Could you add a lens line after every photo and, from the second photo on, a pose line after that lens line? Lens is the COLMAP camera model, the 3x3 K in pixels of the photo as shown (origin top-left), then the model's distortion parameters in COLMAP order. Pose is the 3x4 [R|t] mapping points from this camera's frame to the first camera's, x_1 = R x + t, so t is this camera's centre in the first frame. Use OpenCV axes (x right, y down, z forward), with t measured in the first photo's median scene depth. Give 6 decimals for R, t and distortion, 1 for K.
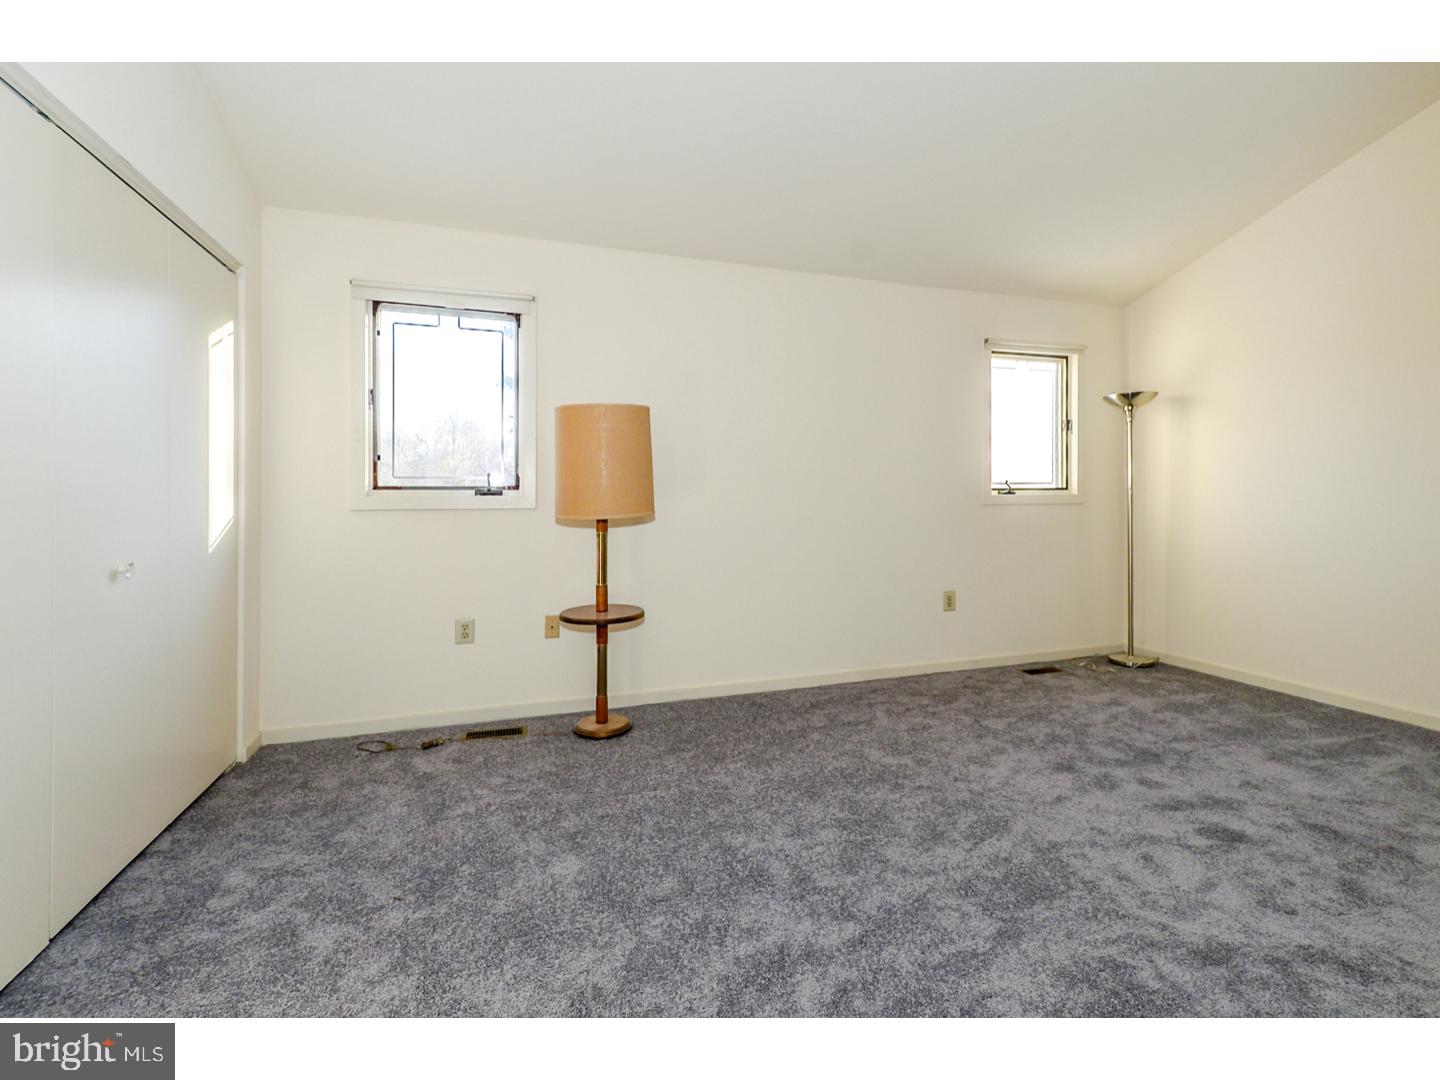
lens RADIAL K [[653.0, 0, 721.6], [0, 653.0, 497.6], [0, 0, 1]] dist [0.002551, 0.000112]
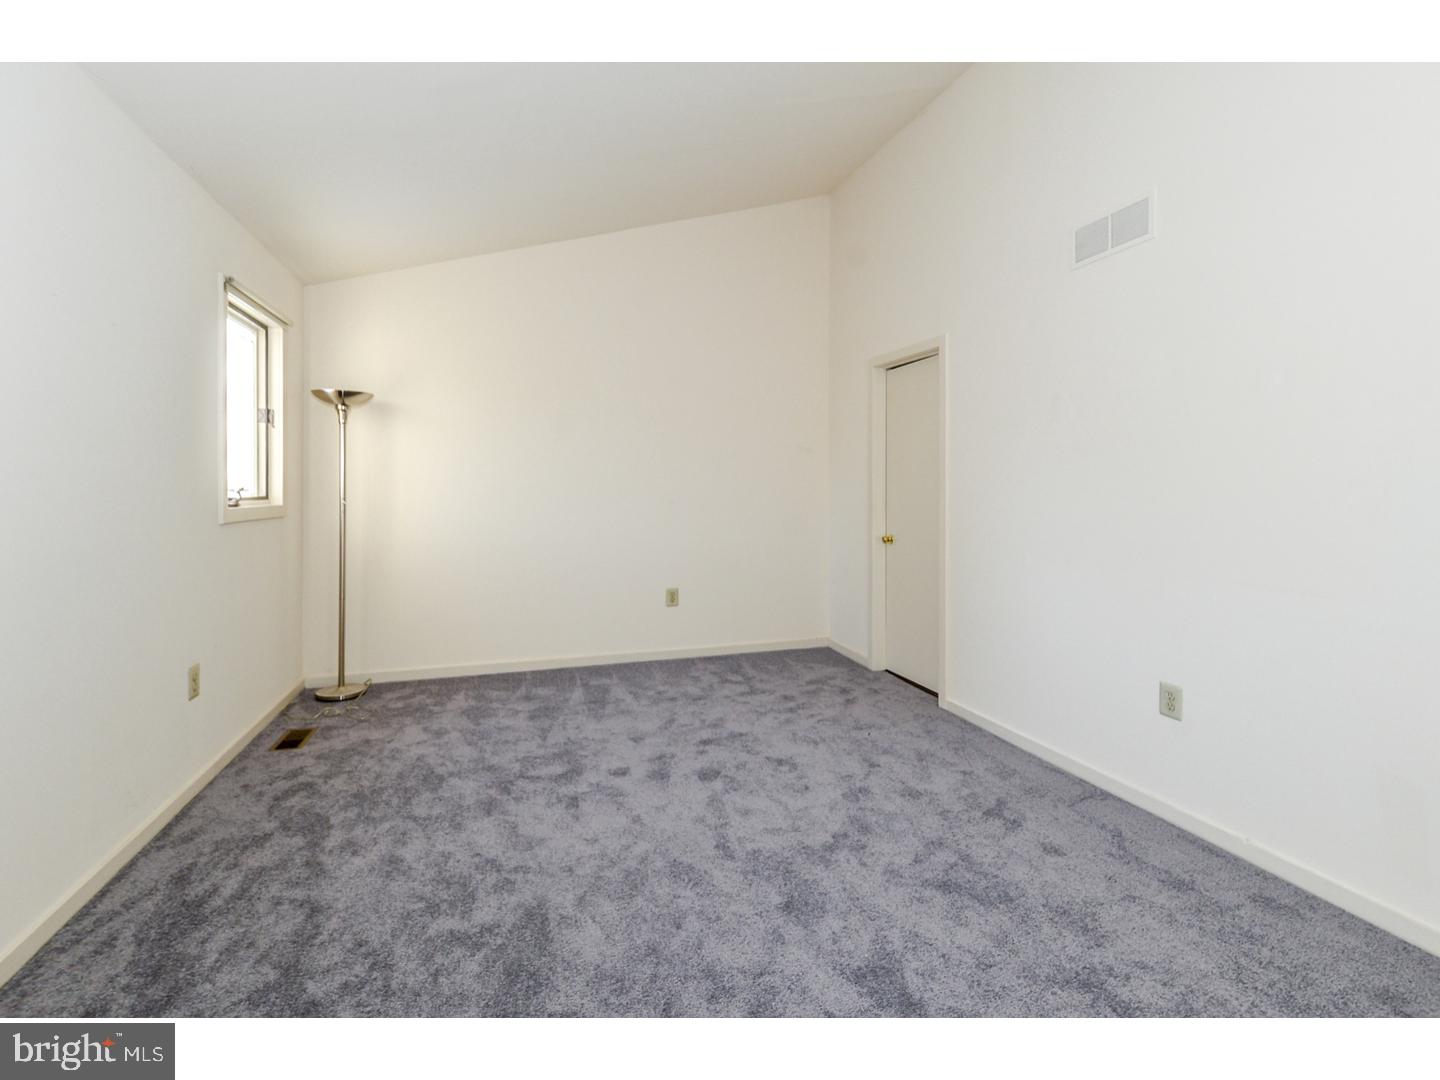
lens RADIAL K [[653.0, 0, 721.6], [0, 653.0, 497.6], [0, 0, 1]] dist [0.002551, 0.000112]
pose [[-0.002778, 0.004069, 0.999988, -0.394692], [-0.003344, 0.999986, -0.004078, -0.019673], [-0.999991, -0.003355, -0.002765, 0.731828]]
